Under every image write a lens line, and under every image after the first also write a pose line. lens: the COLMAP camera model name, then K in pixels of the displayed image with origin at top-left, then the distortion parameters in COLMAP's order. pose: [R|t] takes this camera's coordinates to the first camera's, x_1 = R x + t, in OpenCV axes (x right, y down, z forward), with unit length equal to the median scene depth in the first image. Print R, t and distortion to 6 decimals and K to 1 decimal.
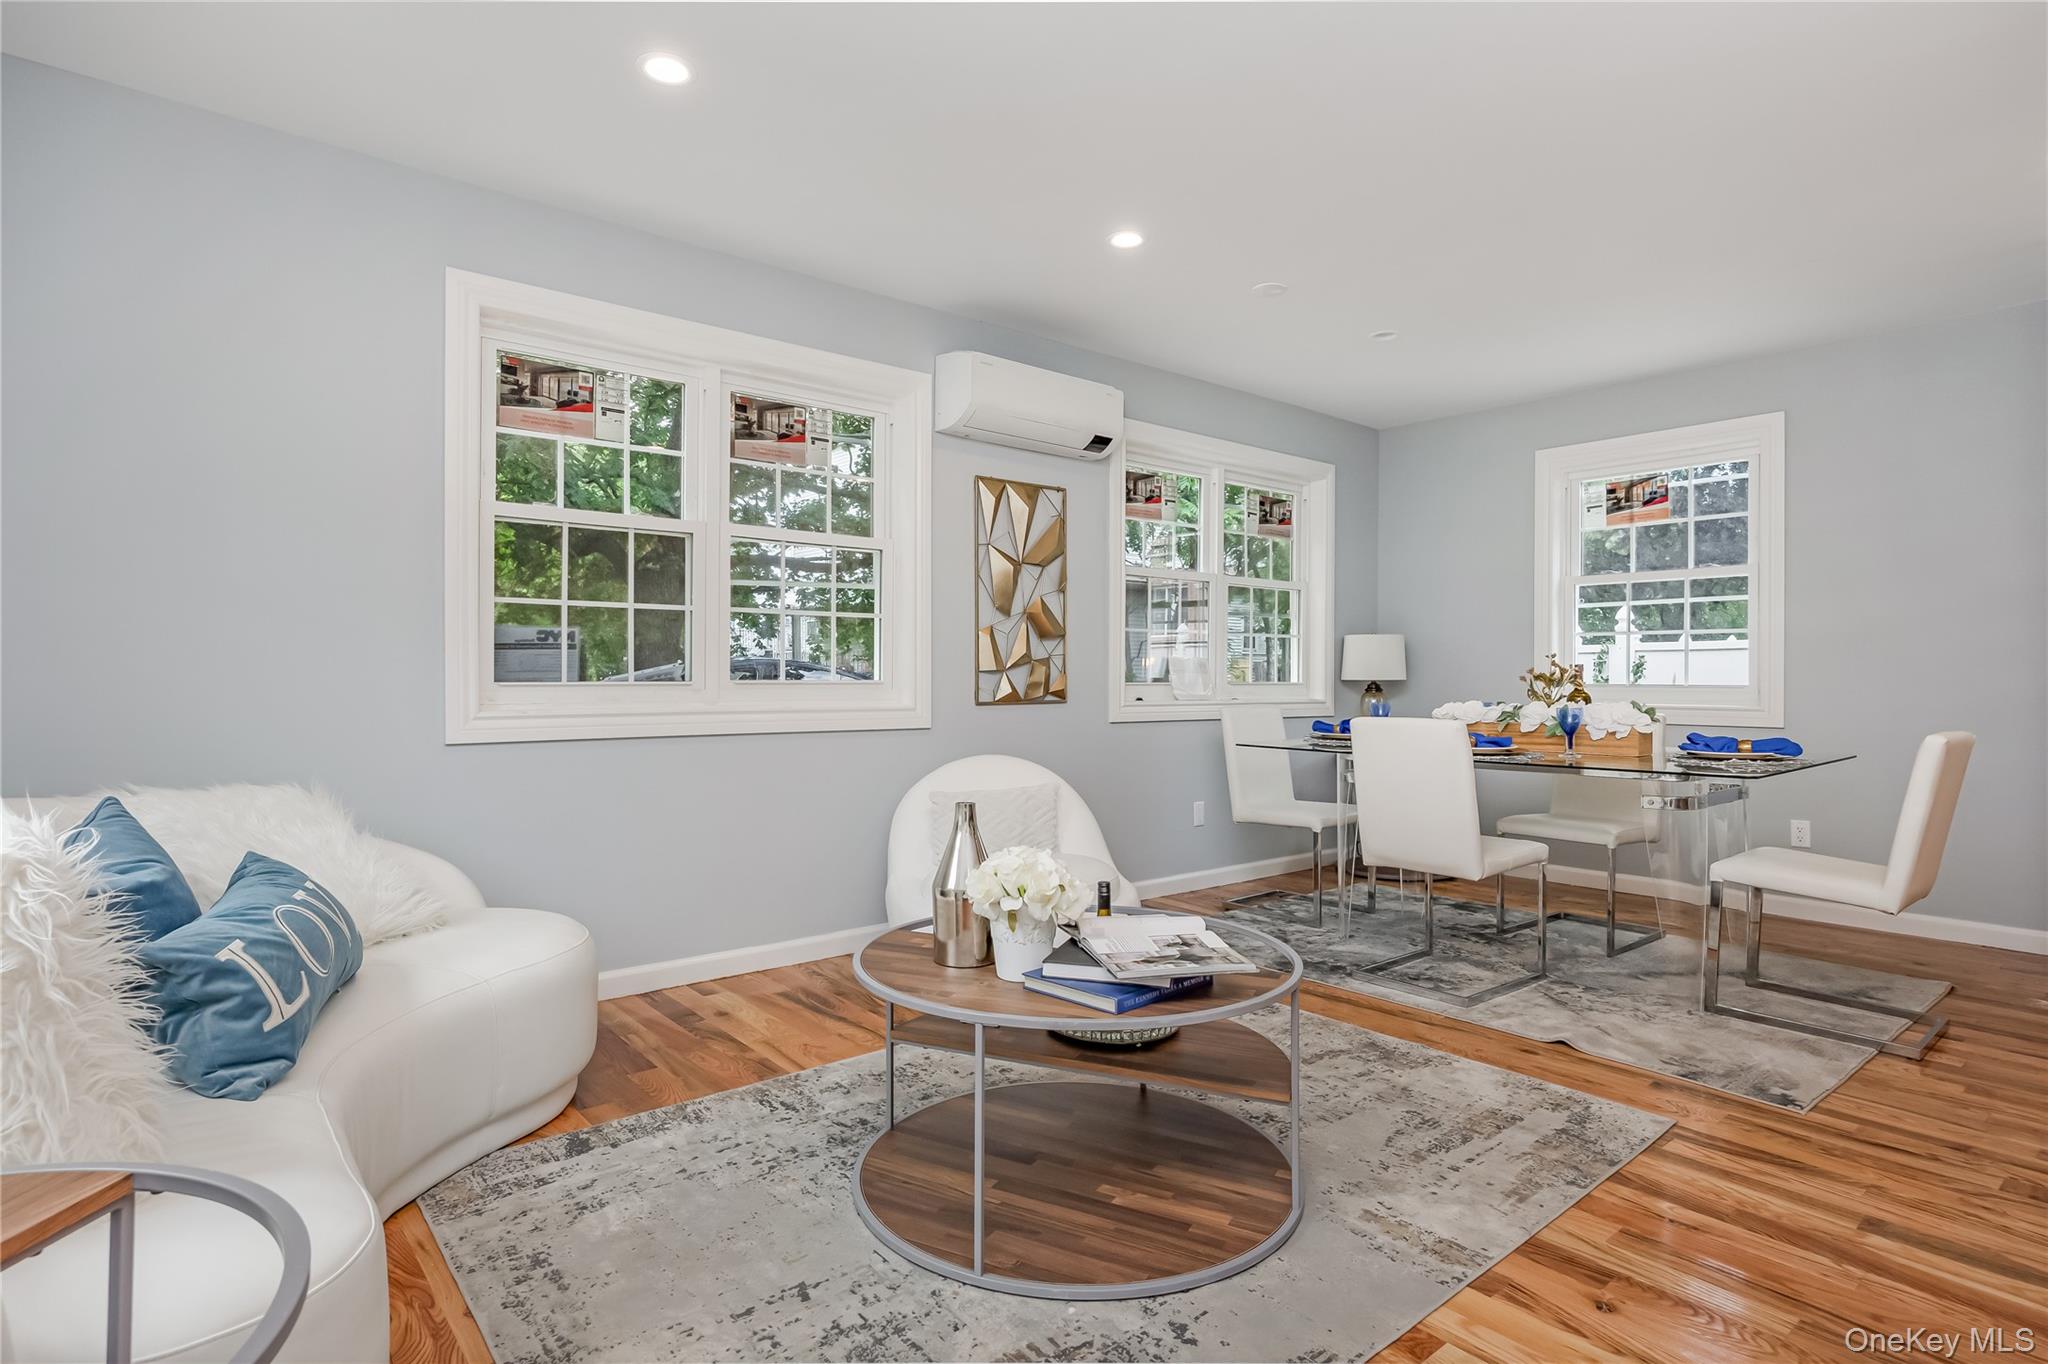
lens RADIAL K [[1041.9, 0, 1055.4], [0, 1041.9, 689.2], [0, 0, 1]] dist [0.003375, -0.000574]
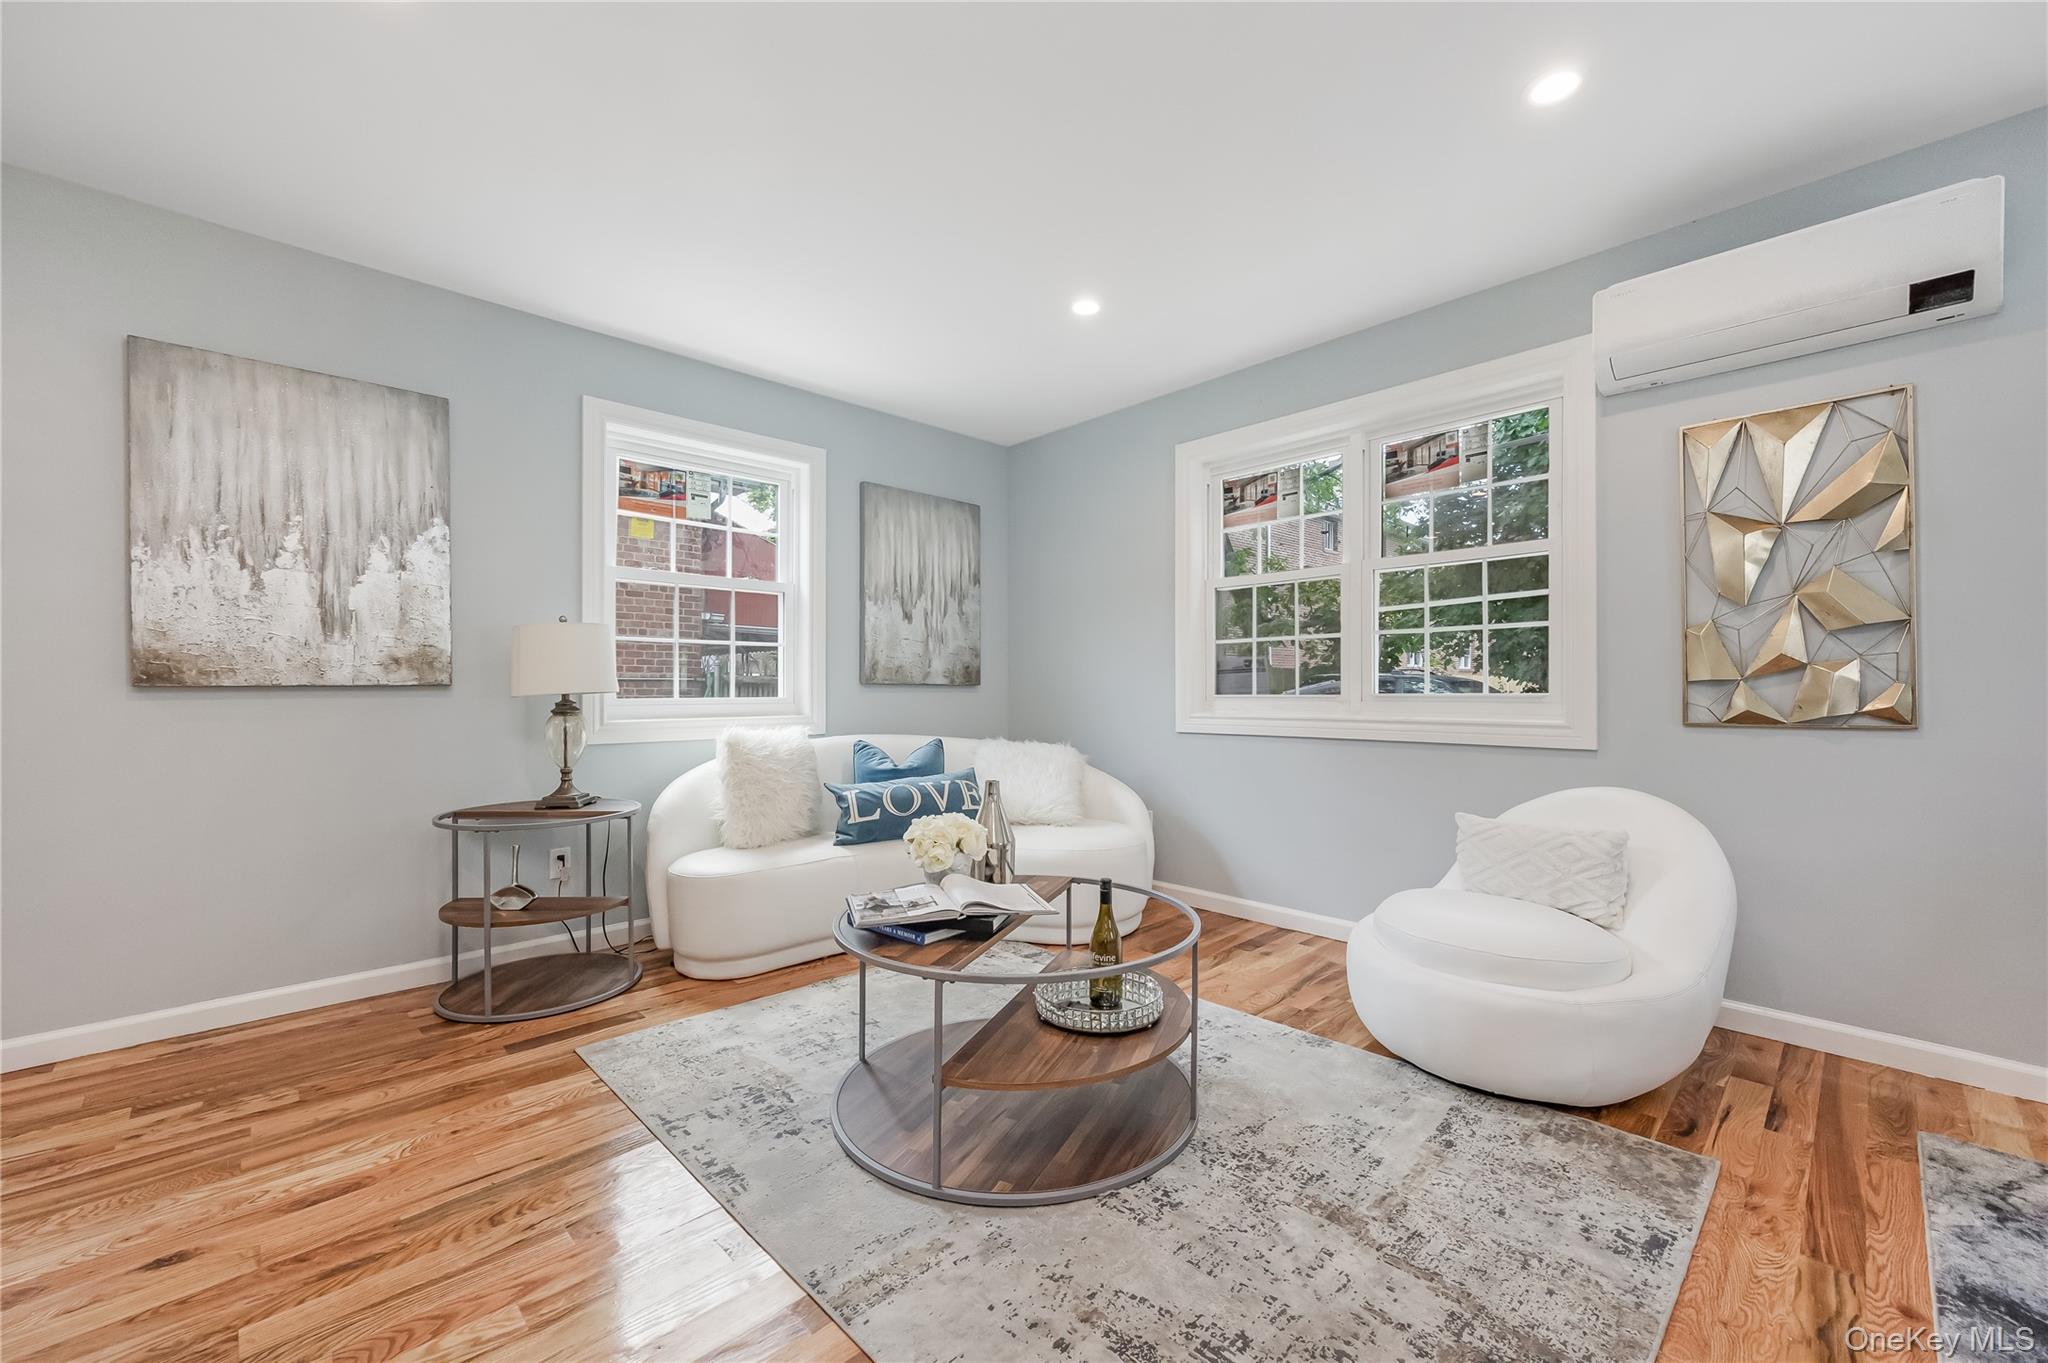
lens RADIAL K [[827.6, 0, 1019.8], [0, 827.6, 691.5], [0, 0, 1]] dist [0.011885, 0.001644]
pose [[0.055735, 0.005351, -0.998431, 0.685289], [-0.004492, 0.999977, 0.005108, -0.016085], [0.998435, 0.004200, 0.055758, 0.636361]]
